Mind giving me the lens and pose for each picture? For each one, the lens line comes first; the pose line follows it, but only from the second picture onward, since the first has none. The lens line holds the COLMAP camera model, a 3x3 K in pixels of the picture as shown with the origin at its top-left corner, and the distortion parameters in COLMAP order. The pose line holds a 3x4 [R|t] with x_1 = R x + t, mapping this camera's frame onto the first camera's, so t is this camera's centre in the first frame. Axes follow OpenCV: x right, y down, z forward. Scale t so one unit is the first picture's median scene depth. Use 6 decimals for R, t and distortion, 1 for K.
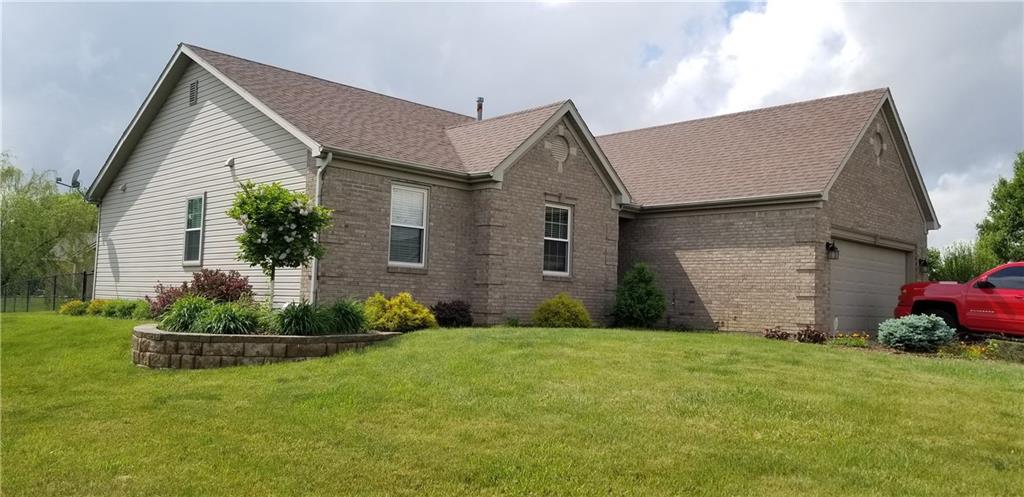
lens RADIAL K [[800.7, 0, 512.0], [0, 800.7, 248.5], [0, 0, 1]] dist [0.068222, -0.000702]
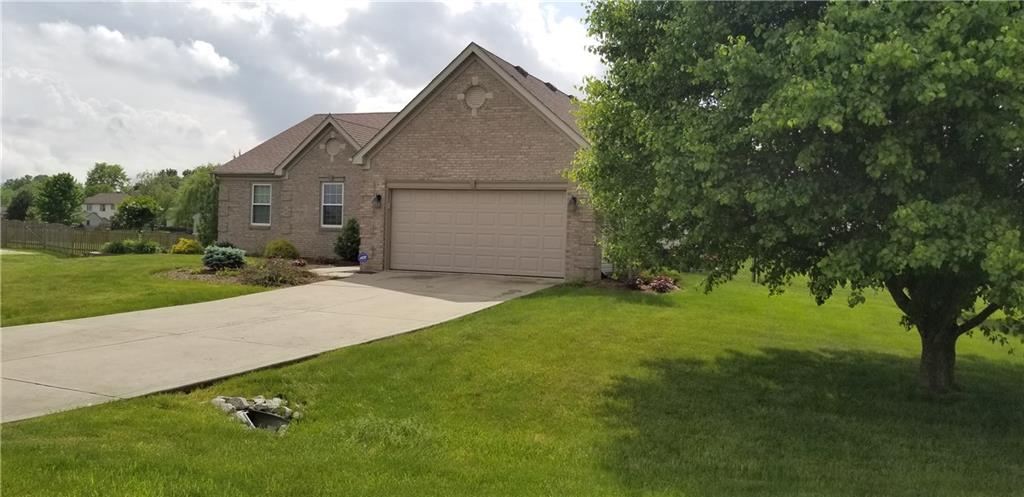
lens RADIAL K [[800.7, 0, 512.0], [0, 800.7, 248.5], [0, 0, 1]] dist [0.068222, -0.000702]
pose [[0.389687, -0.006905, -0.920922, 1.668527], [0.047903, 0.998770, 0.012782, 0.072378], [0.919701, -0.049096, 0.389538, 0.707760]]
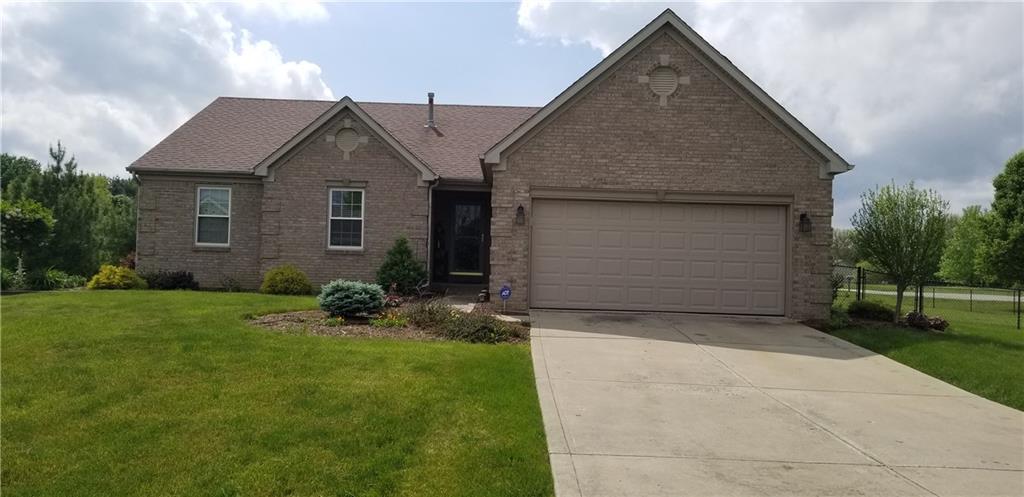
lens RADIAL K [[800.7, 0, 512.0], [0, 800.7, 248.5], [0, 0, 1]] dist [0.068222, -0.000702]
pose [[0.707940, -0.026401, -0.705779, 1.052091], [0.045385, 0.998936, 0.008156, 0.033771], [0.704813, -0.037806, 0.708385, 0.346188]]
